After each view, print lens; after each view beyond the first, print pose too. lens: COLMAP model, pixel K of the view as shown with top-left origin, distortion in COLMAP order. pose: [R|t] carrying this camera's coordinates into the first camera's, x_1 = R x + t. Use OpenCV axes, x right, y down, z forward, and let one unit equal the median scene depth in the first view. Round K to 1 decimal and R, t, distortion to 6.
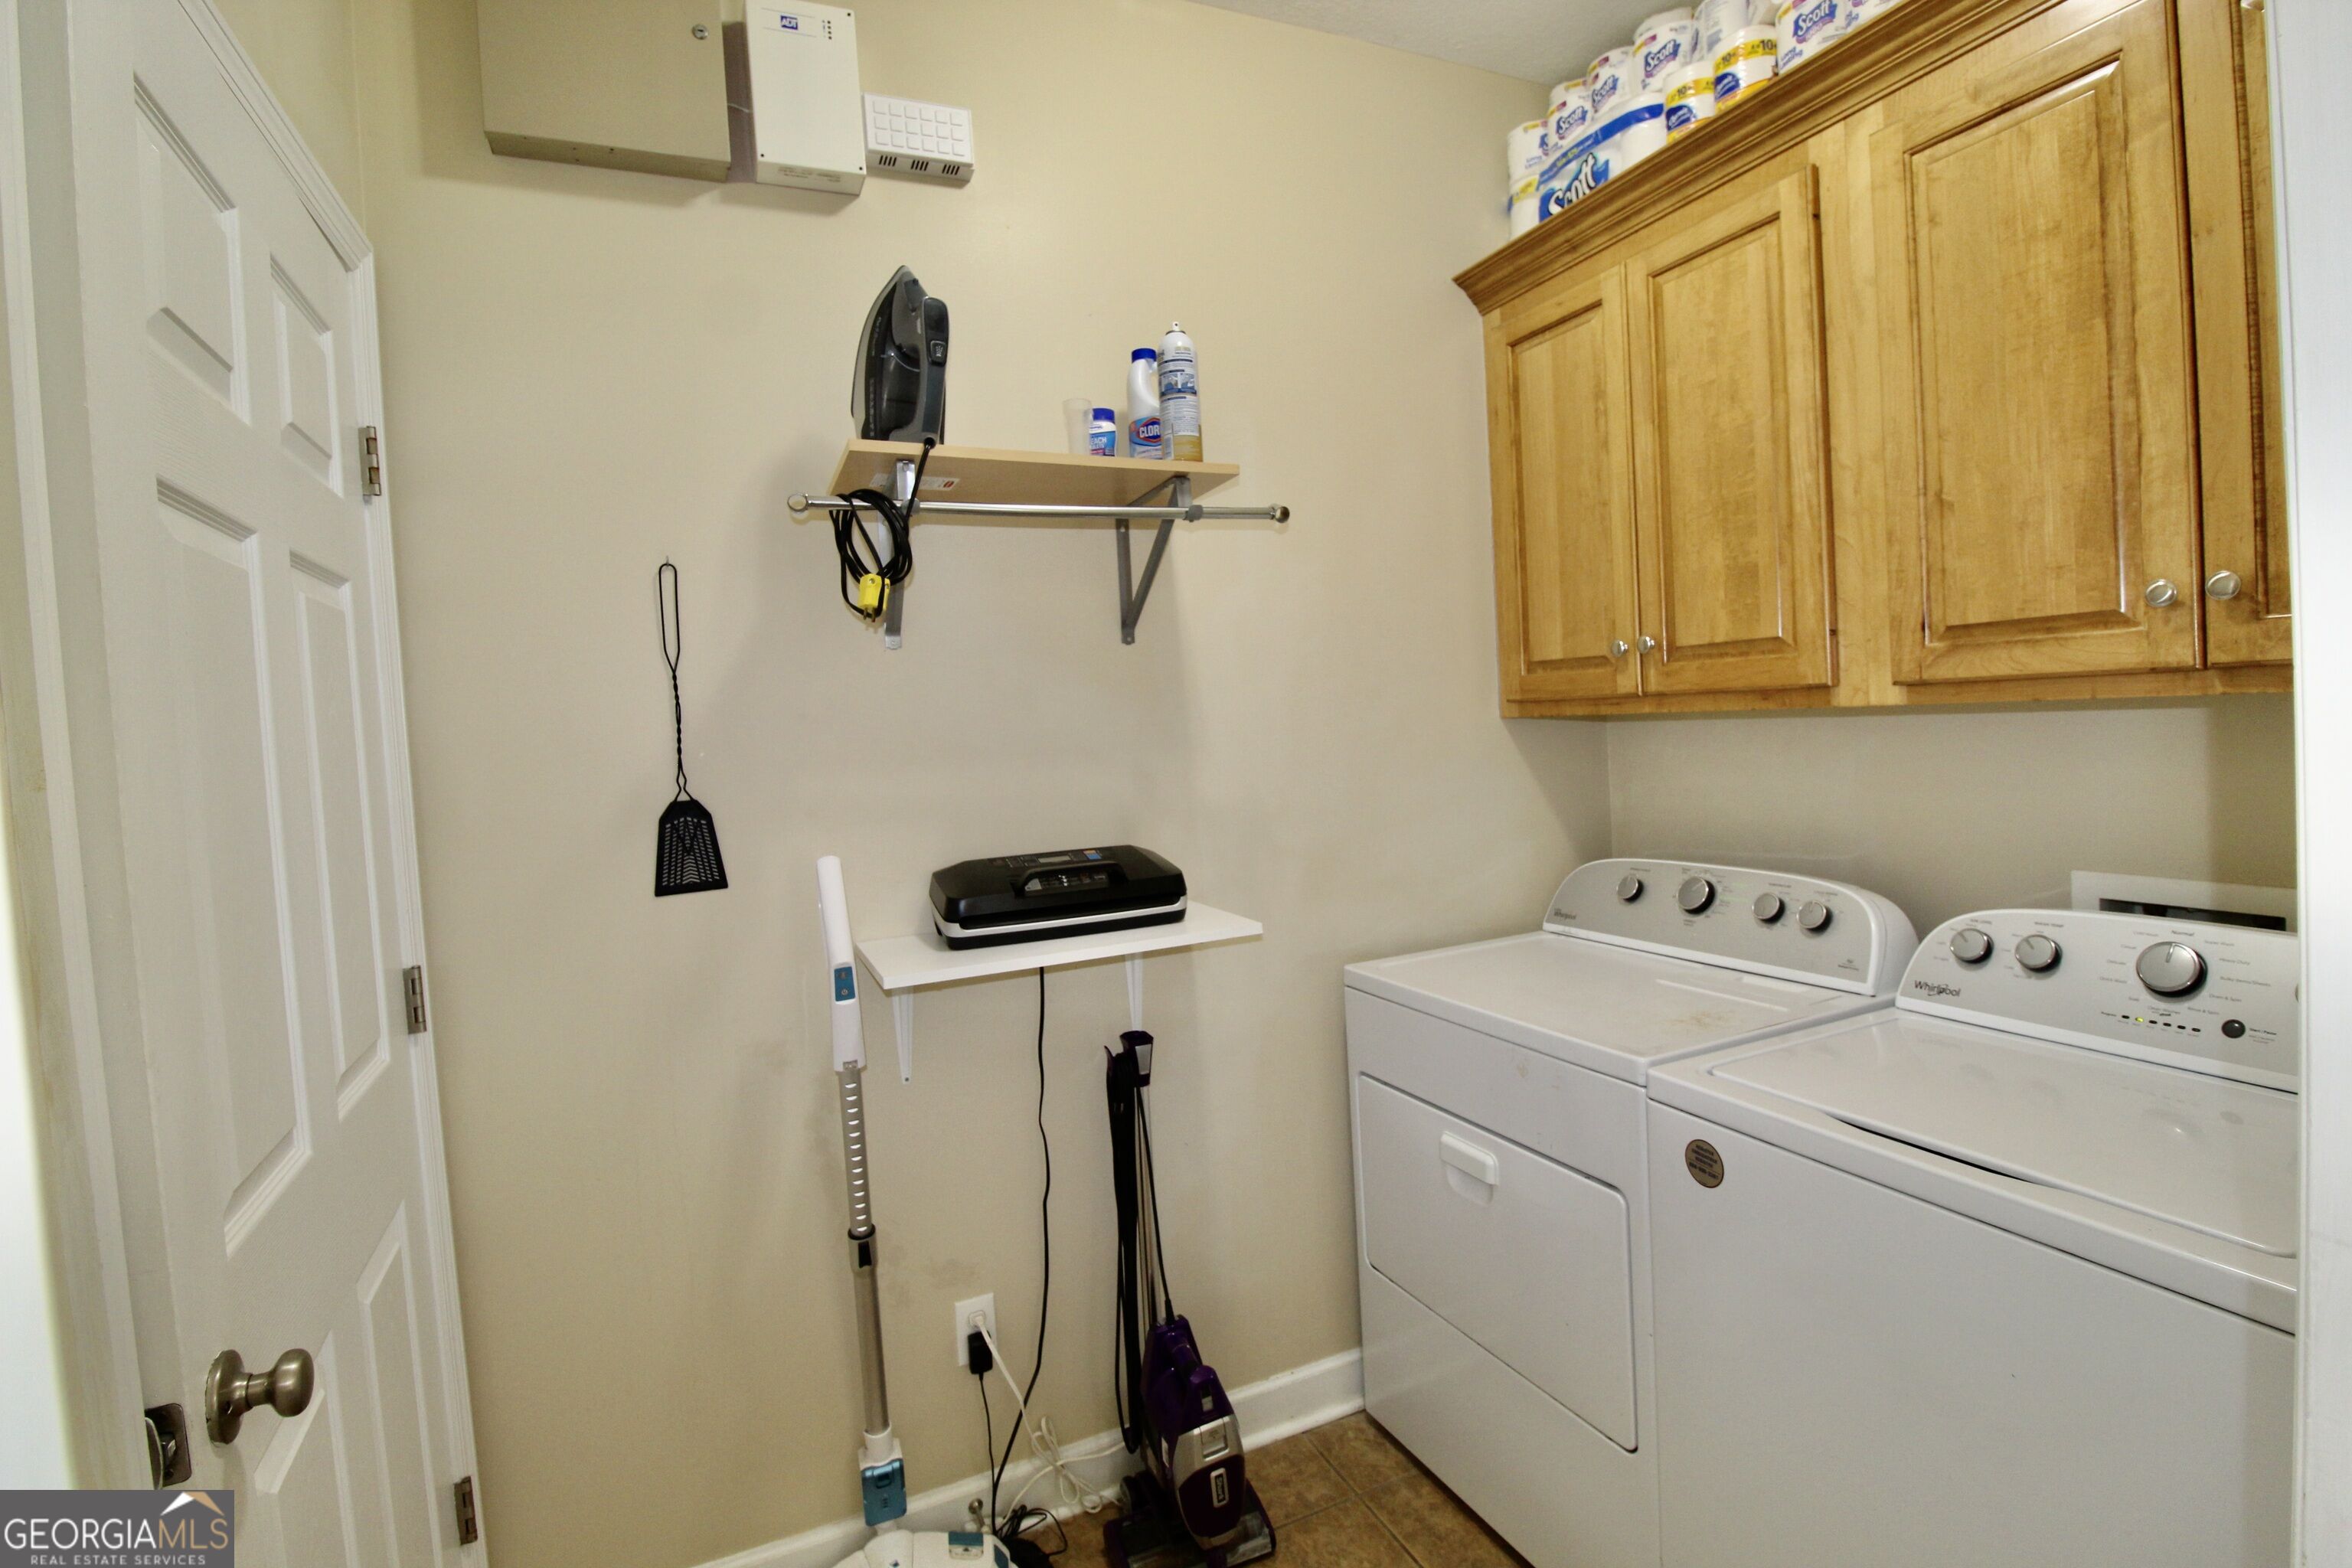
lens RADIAL K [[1085.7, 0, 1193.0], [0, 1085.7, 757.0], [0, 0, 1]] dist [0.001459, -0.014474]
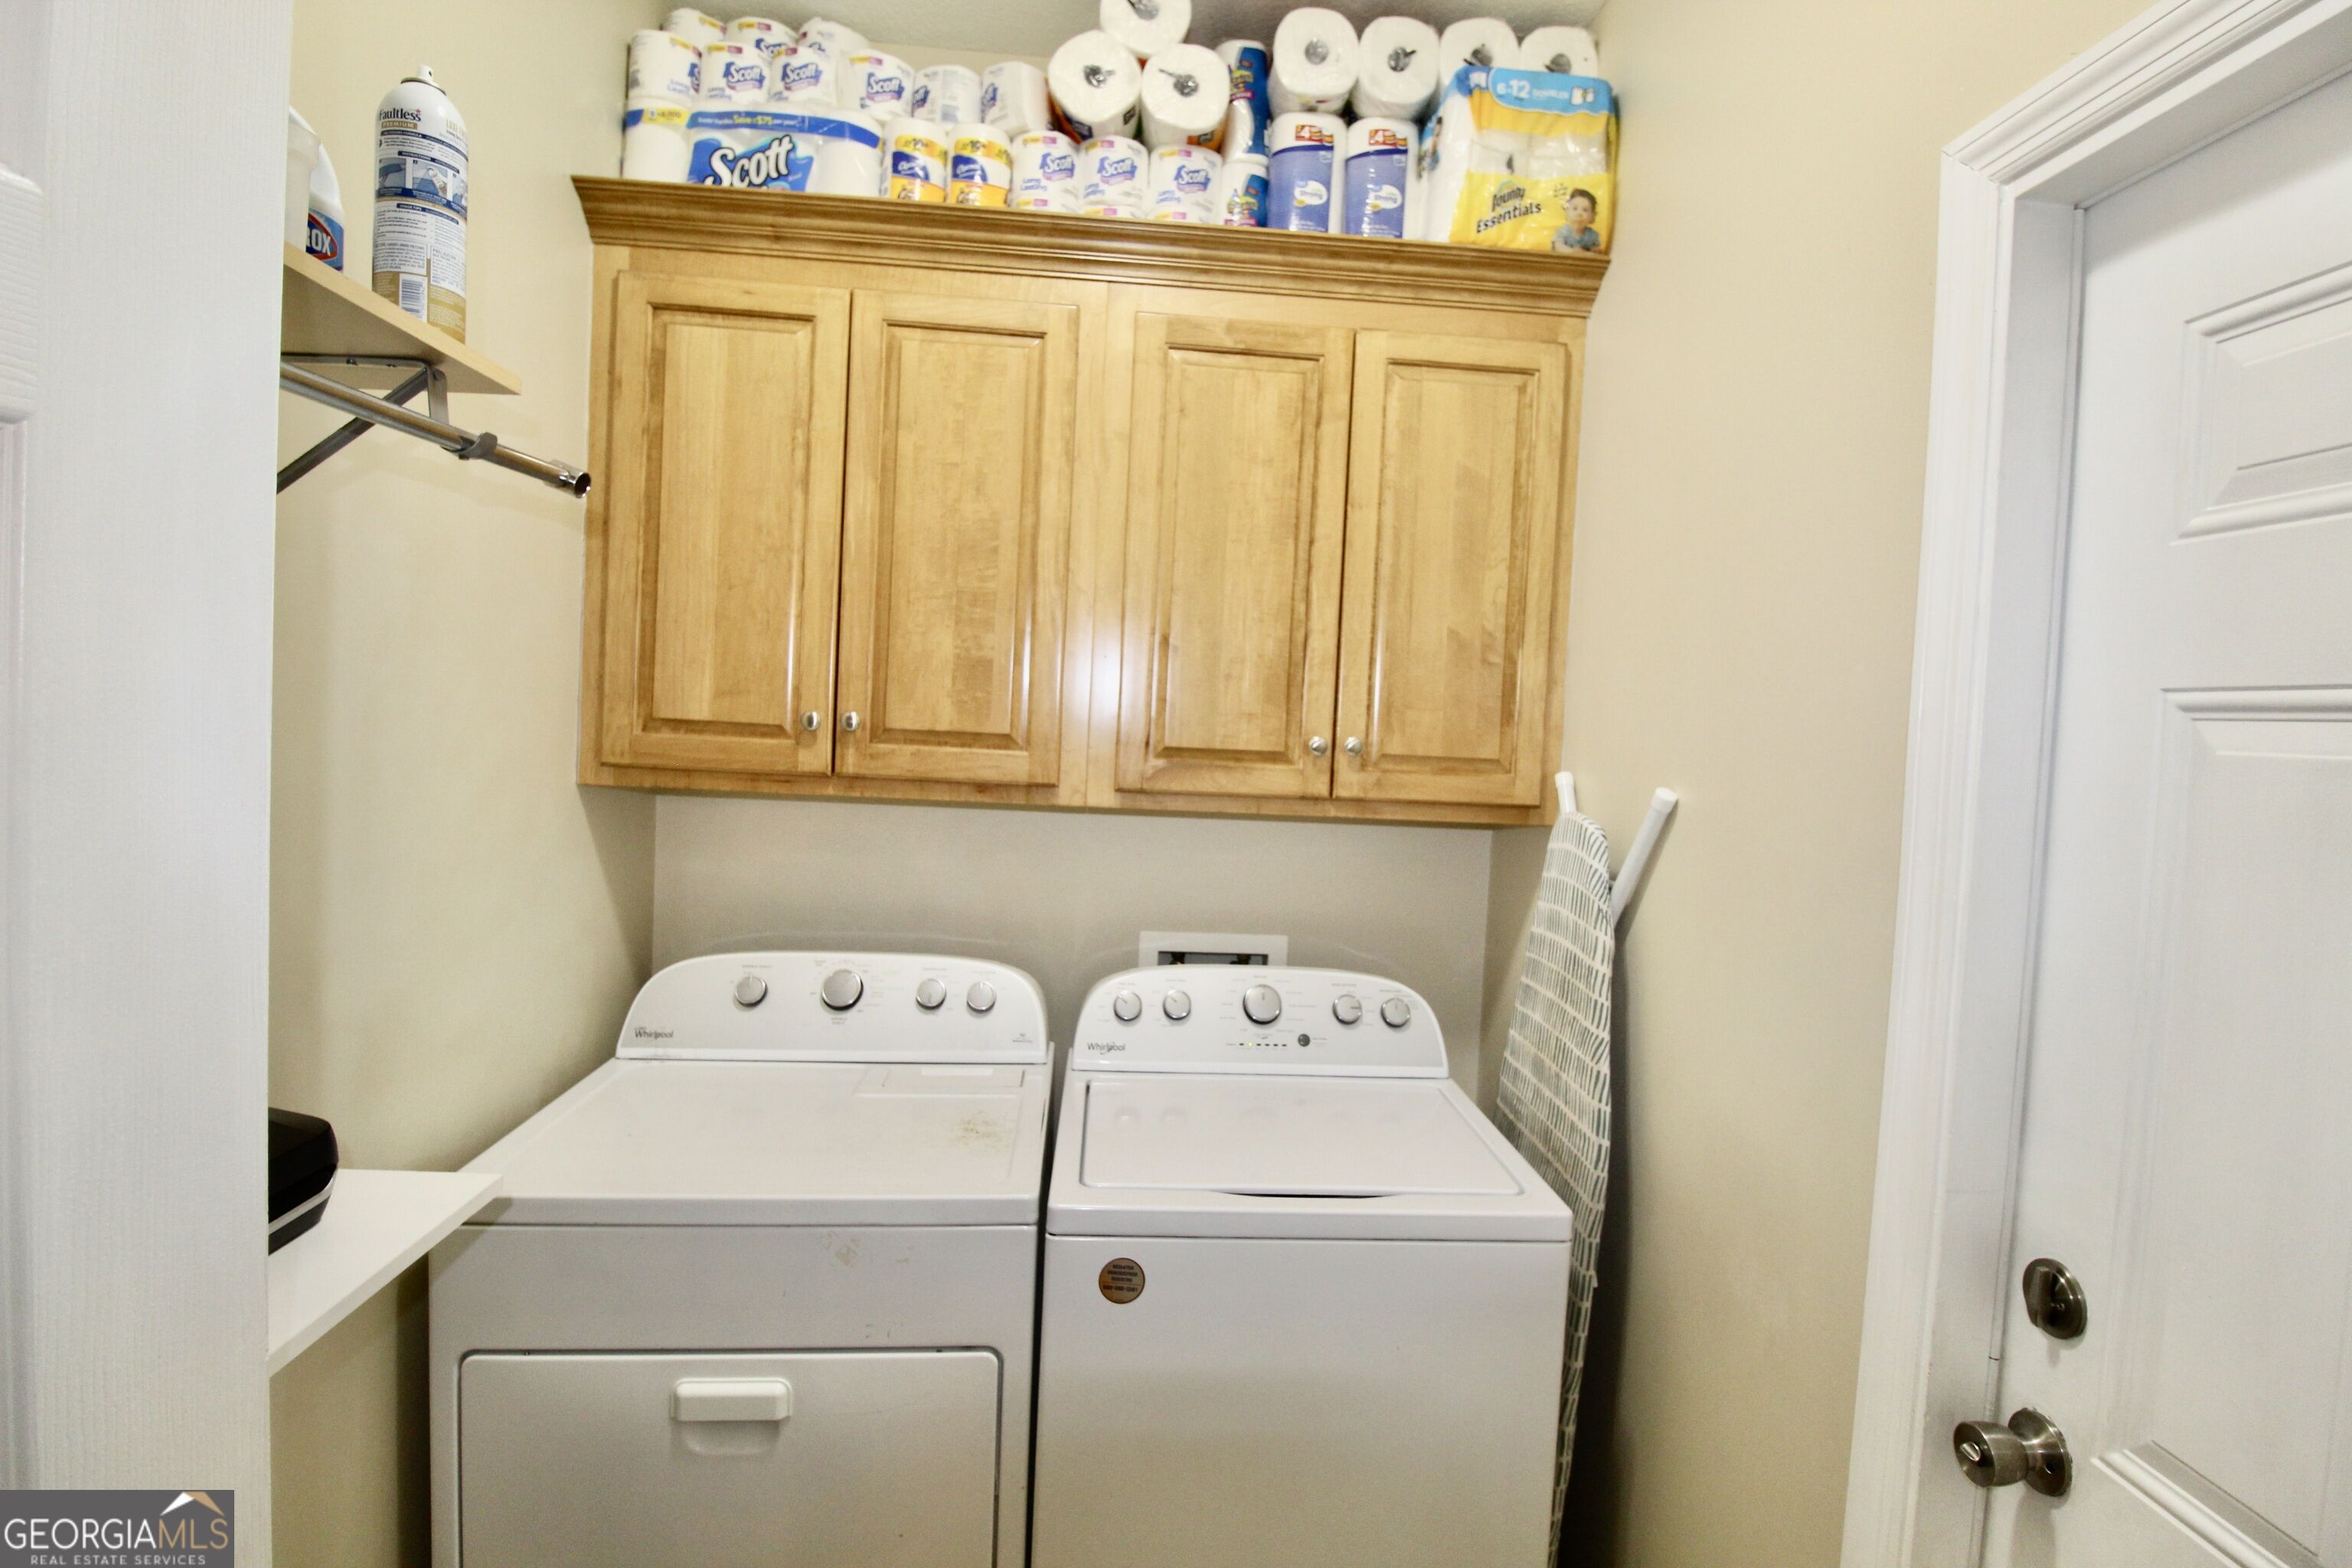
lens RADIAL K [[1085.7, 0, 1193.0], [0, 1085.7, 757.0], [0, 0, 1]] dist [0.001459, -0.014474]
pose [[0.346462, 0.036156, 0.937367, -0.357783], [-0.033806, 0.999089, -0.026041, -0.065921], [-0.937455, -0.022667, 0.347368, 0.460314]]
